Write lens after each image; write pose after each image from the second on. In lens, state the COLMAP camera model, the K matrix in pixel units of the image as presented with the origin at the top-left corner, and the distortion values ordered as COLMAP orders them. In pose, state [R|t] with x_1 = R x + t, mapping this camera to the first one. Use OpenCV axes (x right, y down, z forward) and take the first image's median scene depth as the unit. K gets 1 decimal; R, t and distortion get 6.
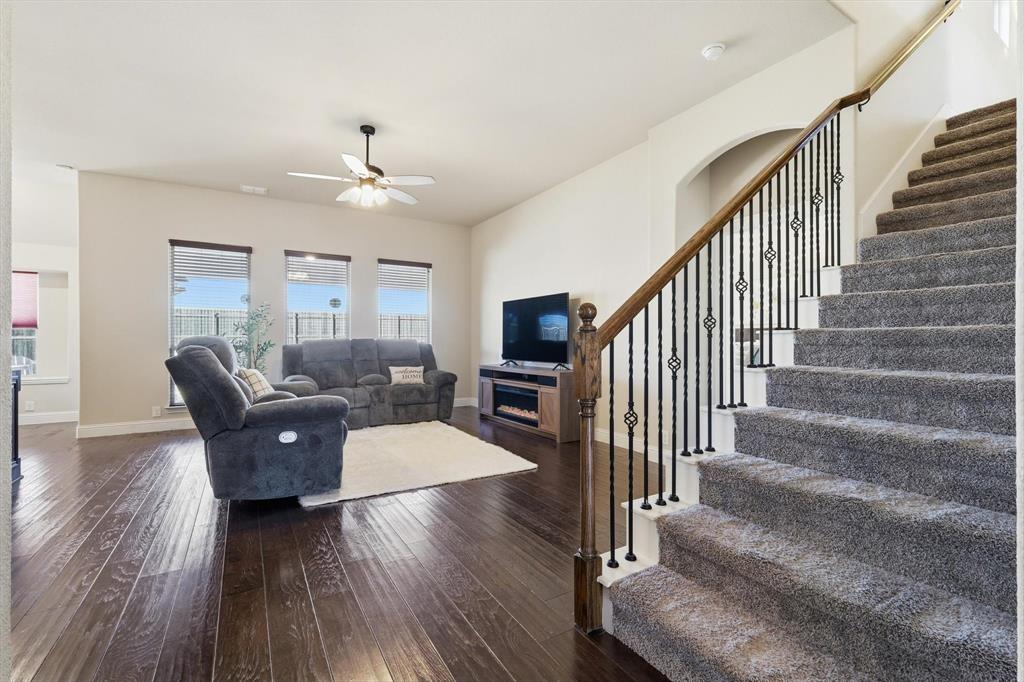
lens RADIAL K [[451.5, 0, 512.1], [0, 451.5, 344.6], [0, 0, 1]] dist [0.002291, -0.000112]
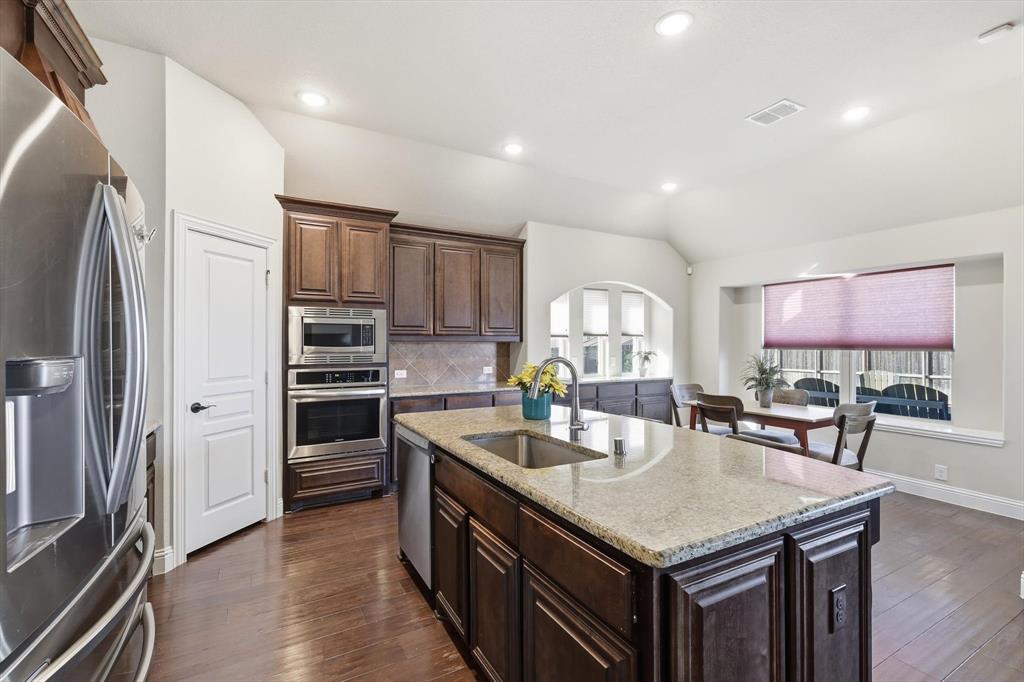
lens RADIAL K [[451.5, 0, 512.1], [0, 451.5, 344.6], [0, 0, 1]] dist [0.002291, -0.000112]
pose [[-0.031975, 0.006716, -0.999466, -0.433450], [-0.010000, 0.999925, 0.007039, -0.047093], [0.999439, 0.010219, -0.031905, 0.444321]]
